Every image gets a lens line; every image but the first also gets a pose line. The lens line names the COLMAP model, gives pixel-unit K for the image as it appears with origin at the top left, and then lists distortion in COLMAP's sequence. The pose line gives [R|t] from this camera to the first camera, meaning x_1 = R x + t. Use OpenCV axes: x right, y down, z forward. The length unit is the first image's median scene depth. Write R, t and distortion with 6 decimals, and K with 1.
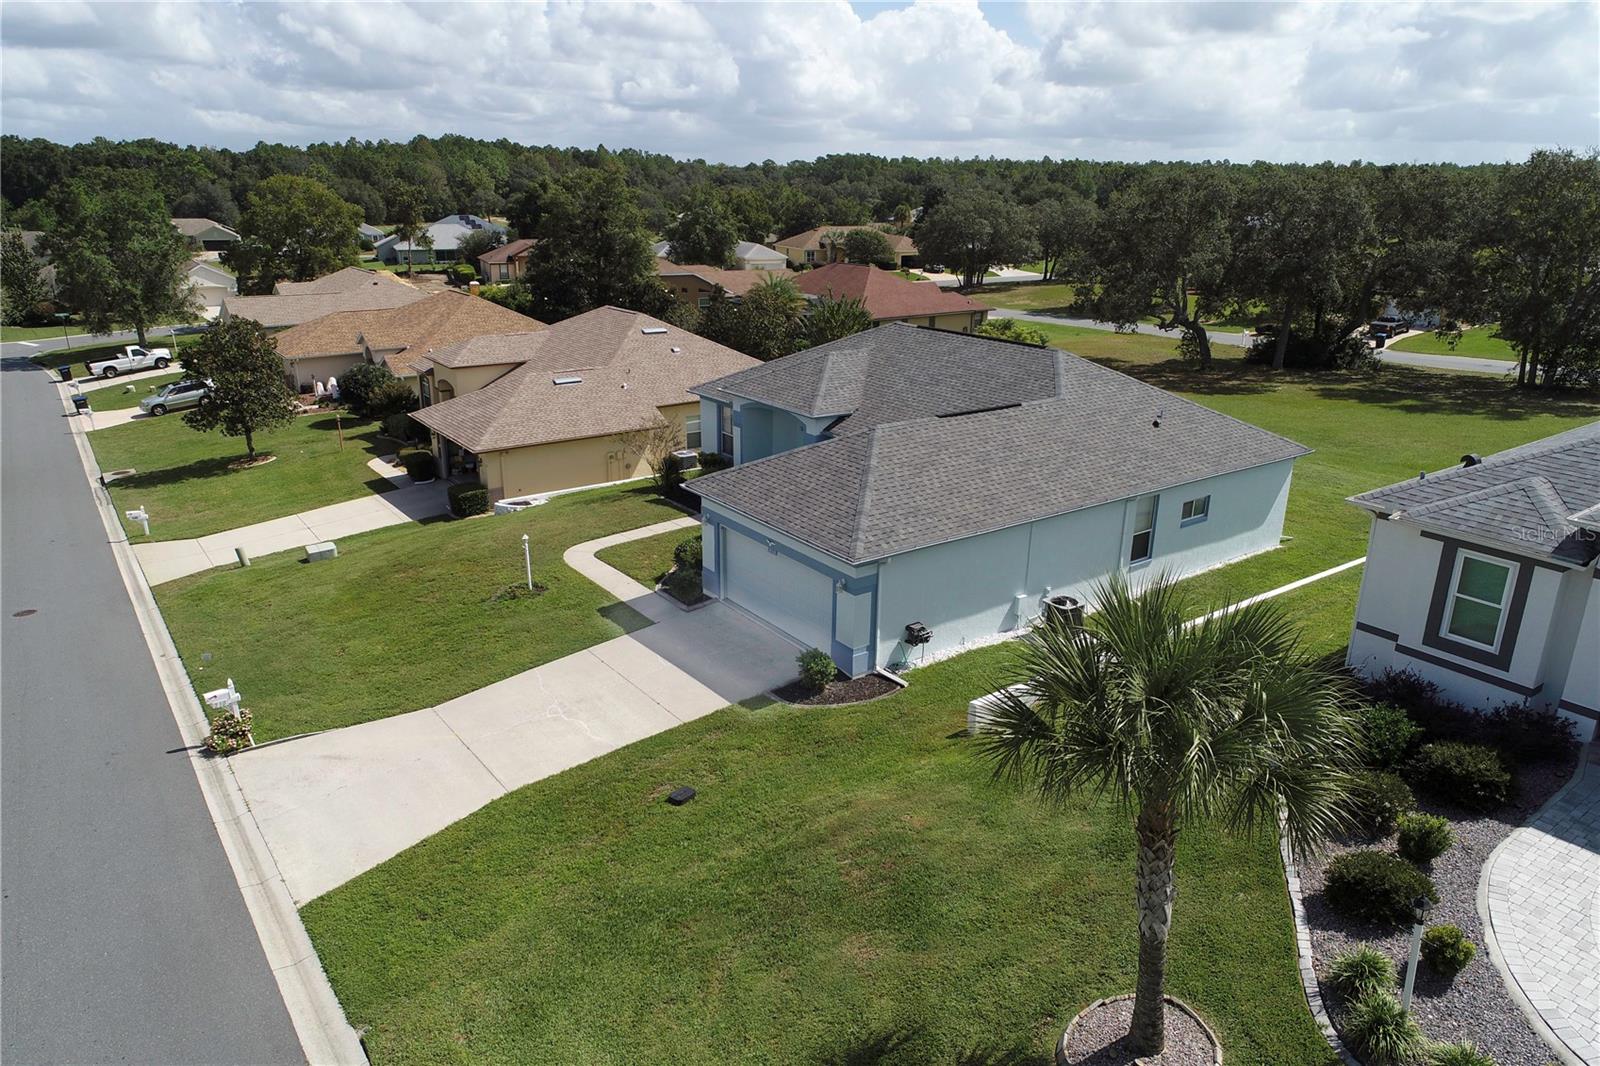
lens RADIAL K [[1058.4, 0, 808.9], [0, 1058.4, 539.6], [0, 0, 1]] dist [-0.006719, 0.000795]
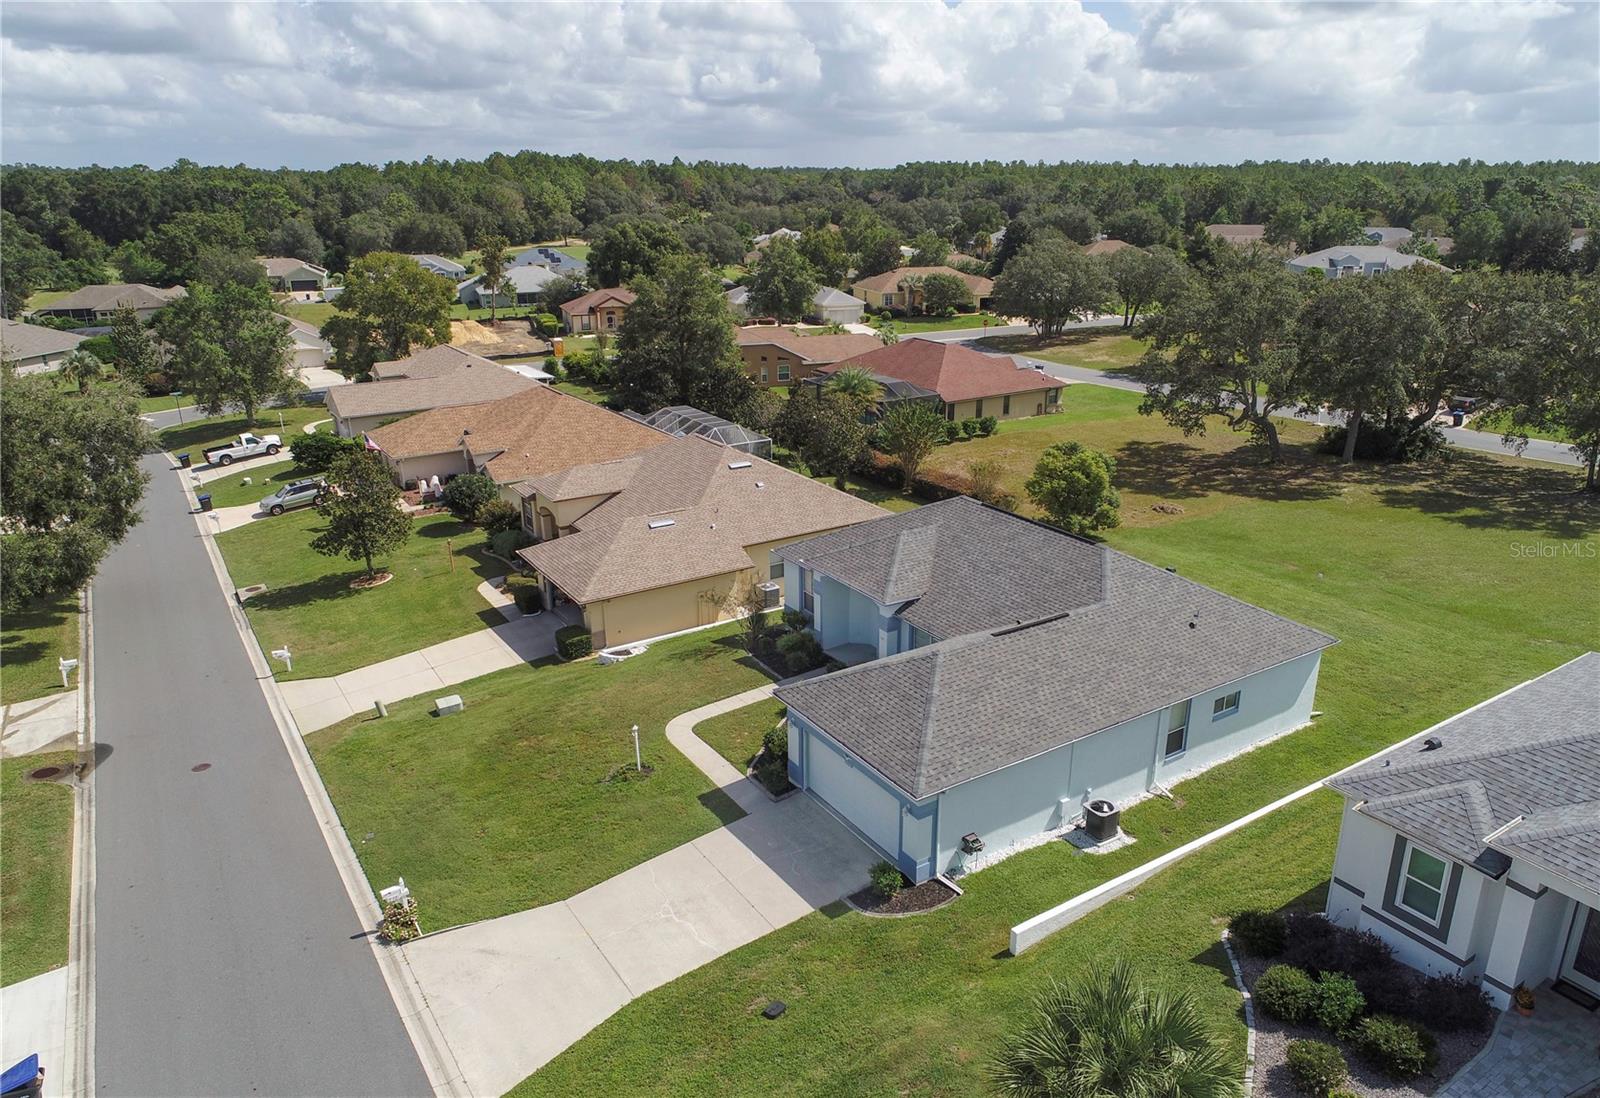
lens RADIAL K [[1090.4, 0, 835.8], [0, 1090.4, 555.9], [0, 0, 1]] dist [-0.006420, 0.002140]
pose [[0.998882, 0.004475, -0.047054, 0.005200], [-0.004119, 0.999962, 0.007655, -0.176408], [0.047087, -0.007453, 0.998863, -0.156732]]
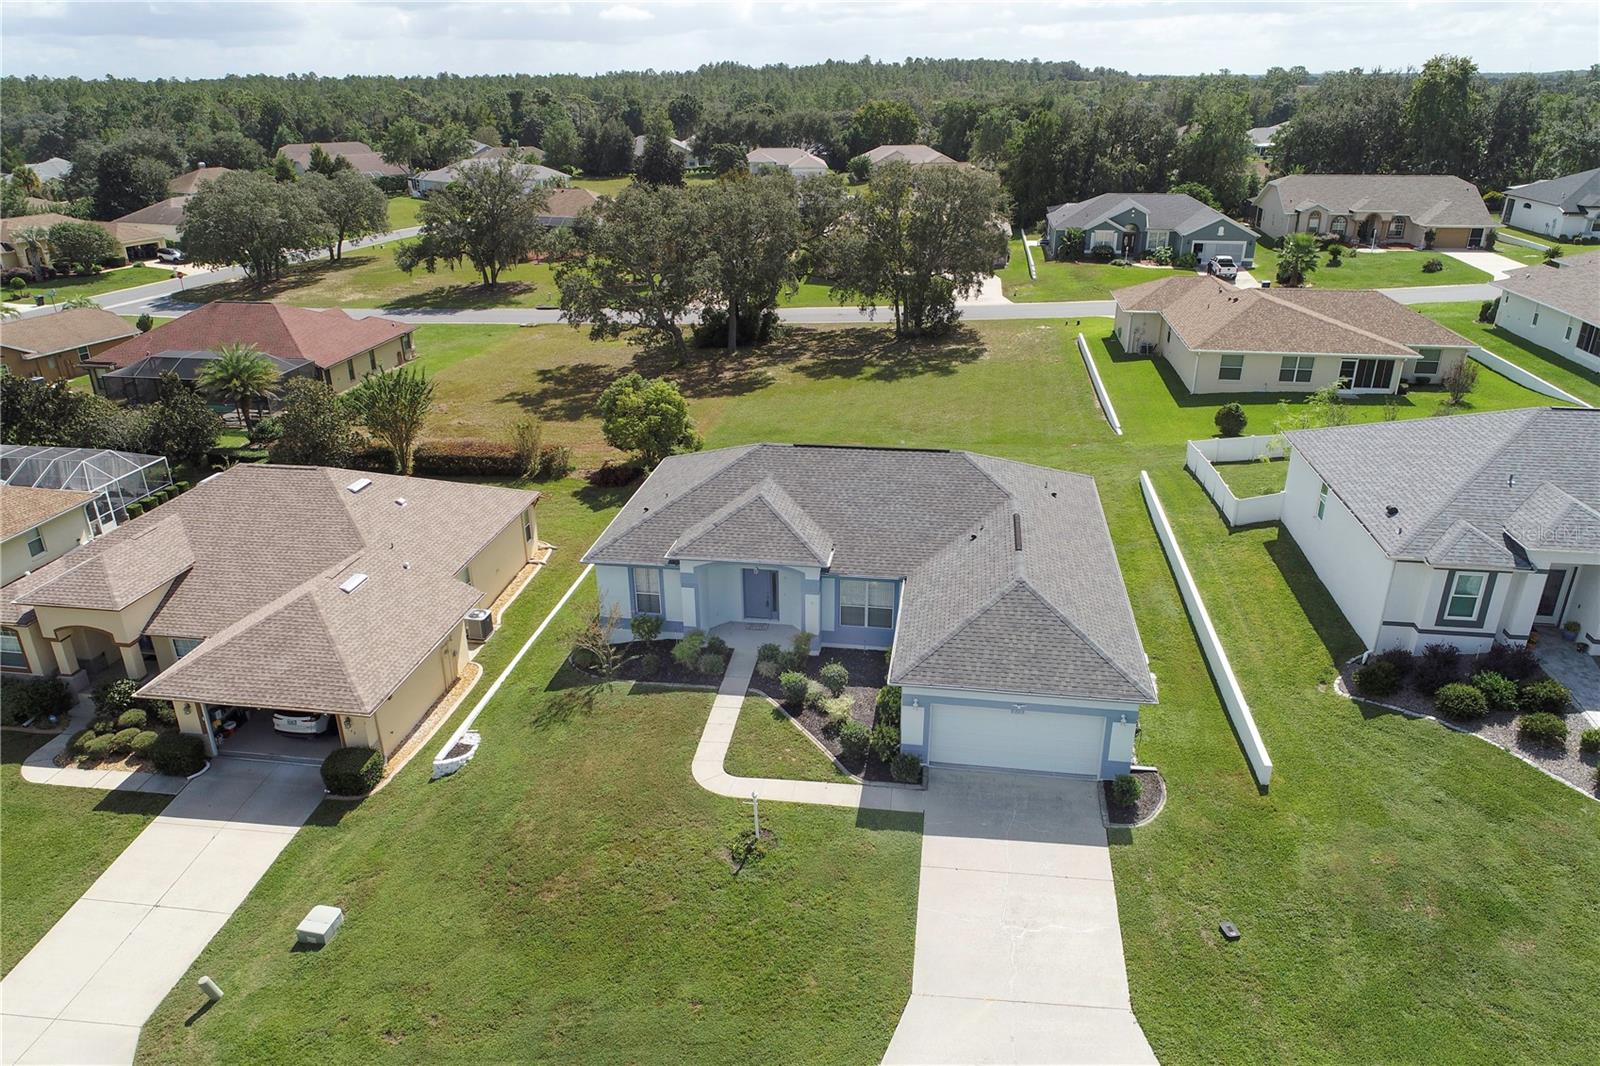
lens RADIAL K [[1058.4, 0, 801.9], [0, 1058.4, 529.1], [0, 0, 1]] dist [-0.006719, 0.000795]
pose [[0.707203, -0.290401, 0.644617, -0.695035], [0.243509, 0.956013, 0.163534, -0.333666], [-0.663752, 0.041318, 0.746810, 0.214397]]
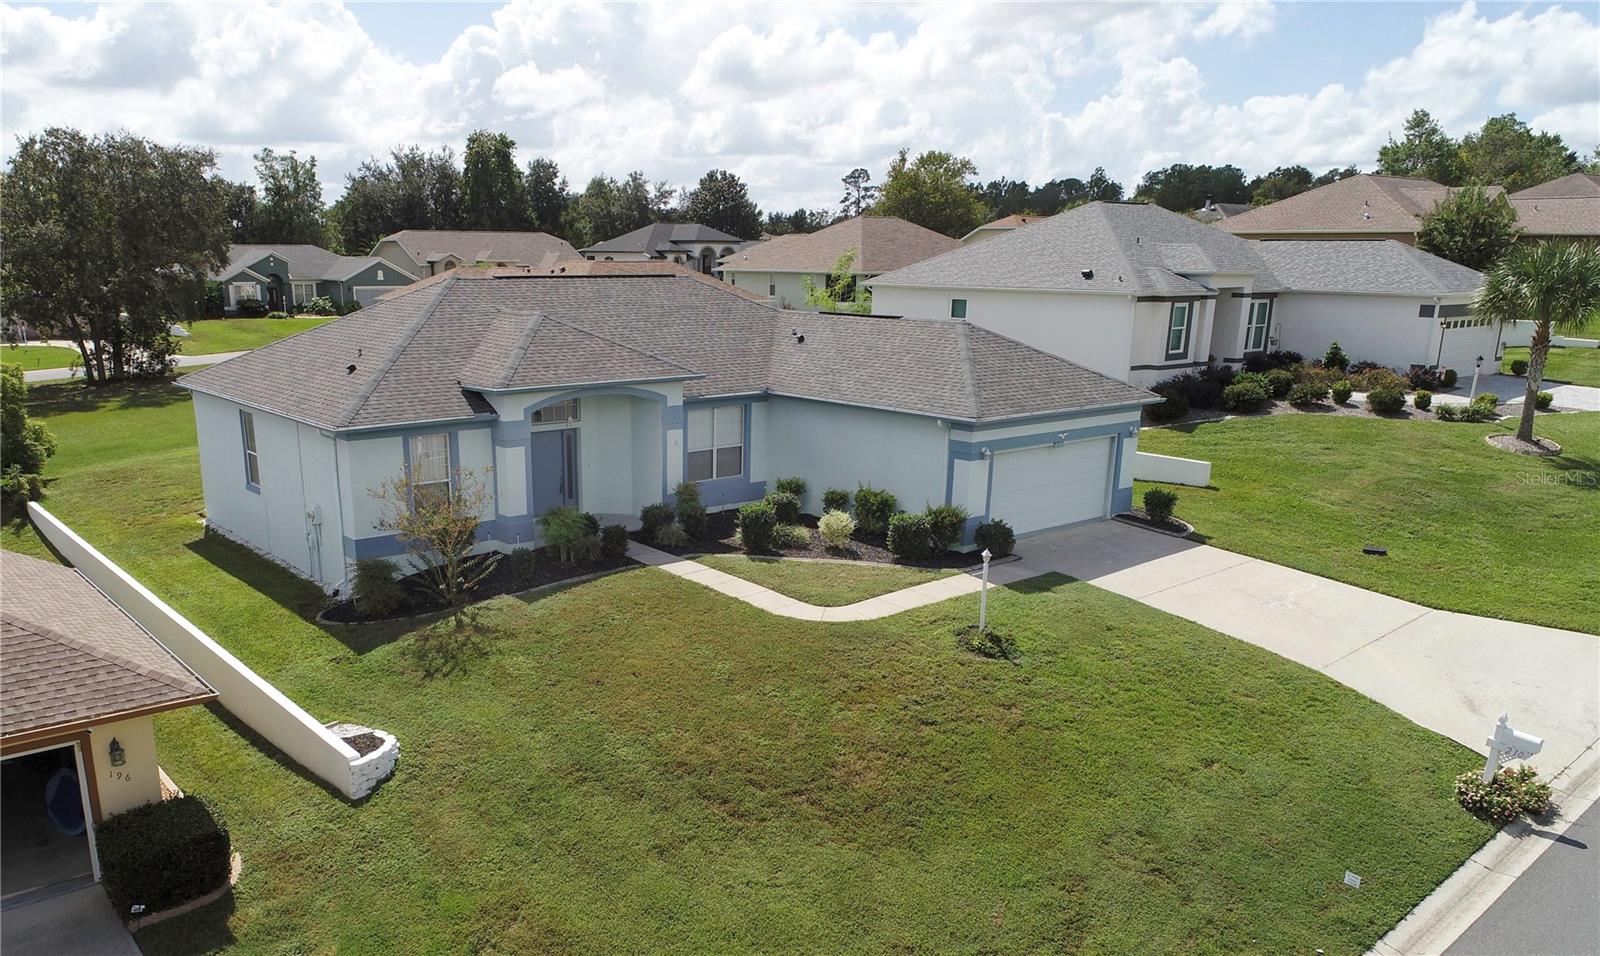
lens RADIAL K [[1197.1, 0, 701.4], [0, 1197.1, 605.9], [0, 0, 1]] dist [-0.004318, -0.000495]
pose [[-0.033597, -0.295348, 0.954799, -0.869918], [0.316725, 0.902951, 0.290455, -0.217202], [-0.947922, 0.312167, 0.063208, 0.998744]]
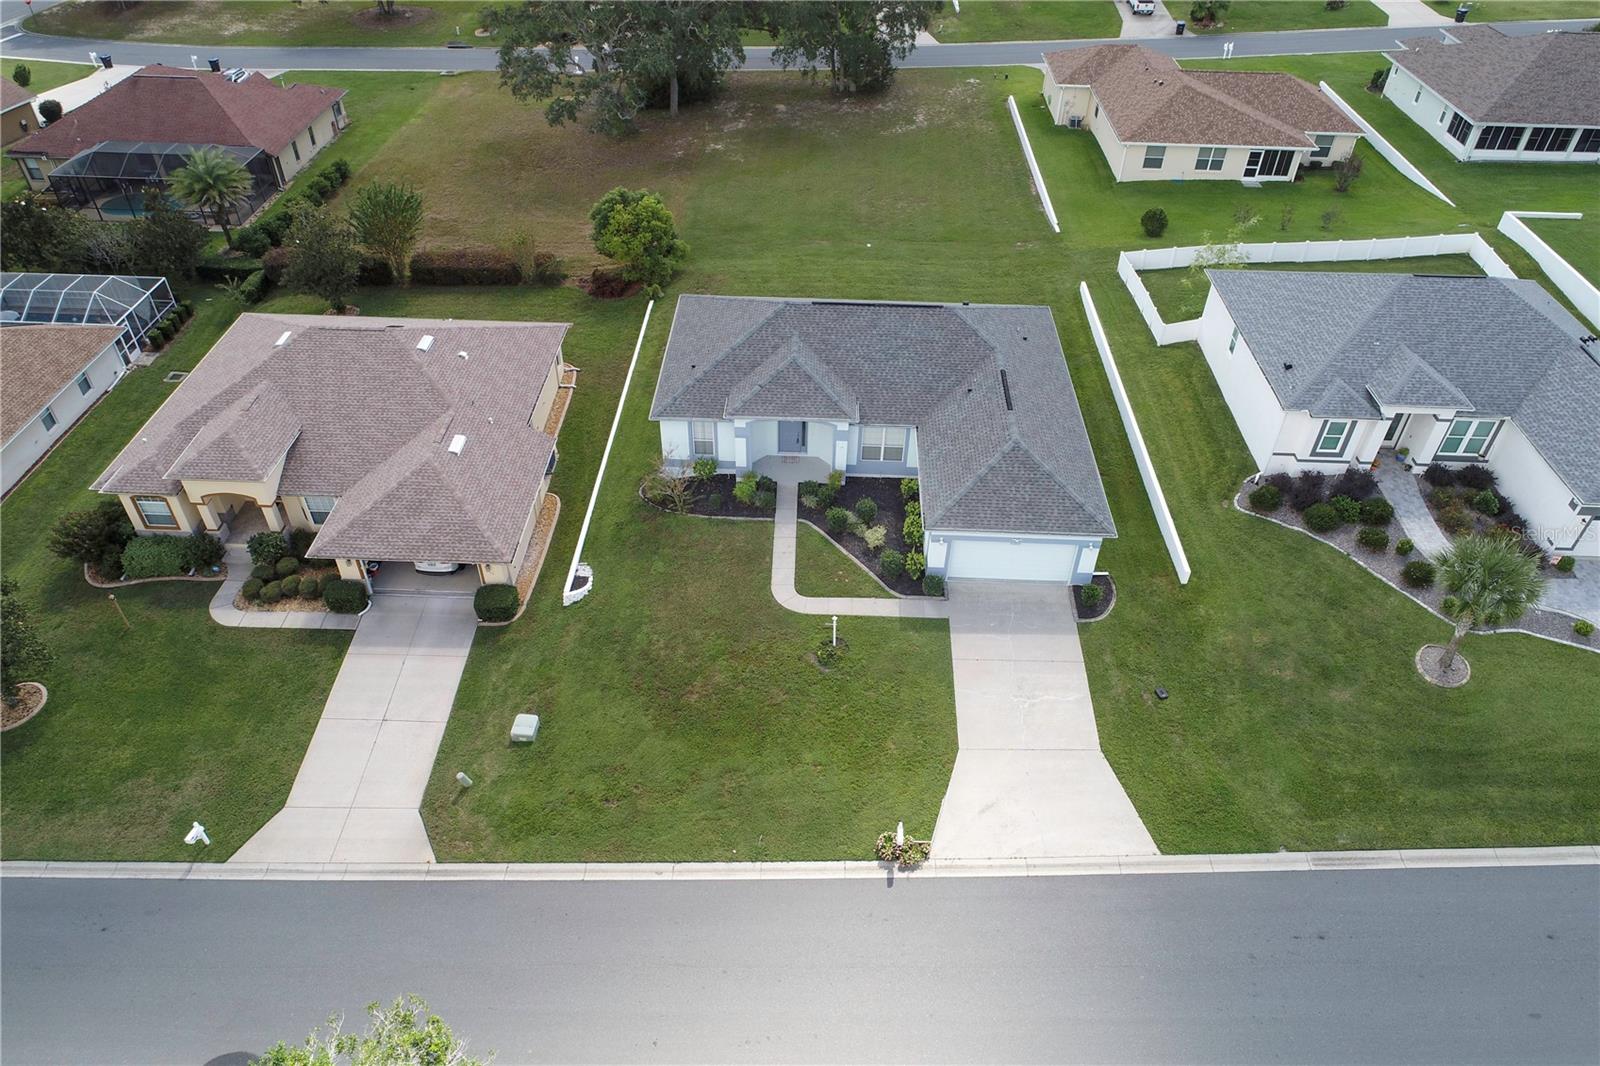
lens RADIAL K [[1058.4, 0, 802.4], [0, 1058.4, 524.7], [0, 0, 1]] dist [-0.006719, 0.000795]
pose [[0.620102, -0.504438, 0.600845, -0.913917], [0.244407, 0.851977, 0.463035, -0.644247], [-0.745479, -0.140278, 0.651601, 0.156448]]
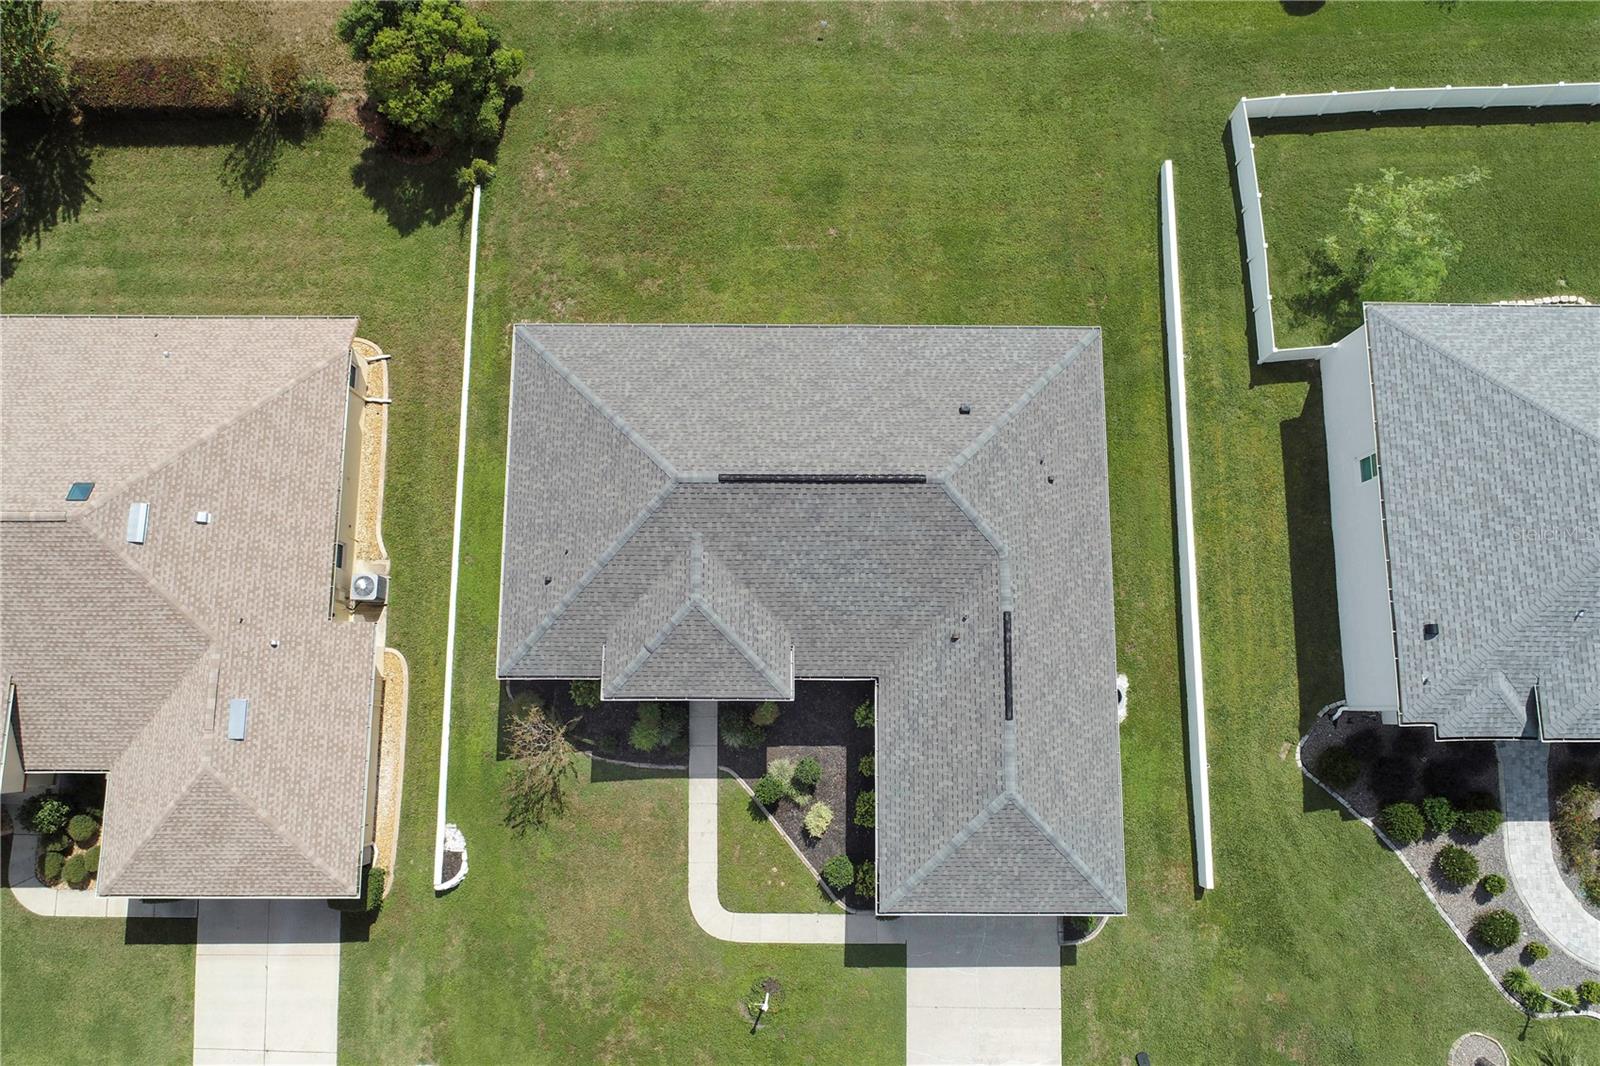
lens RADIAL K [[1058.4, 0, 797.3], [0, 1058.4, 527.5], [0, 0, 1]] dist [-0.006719, 0.000795]
pose [[0.596067, -0.792187, 0.130935, 0.004151], [0.257984, 0.343377, 0.903071, -1.022651], [-0.760361, -0.504511, 0.409047, 0.685666]]
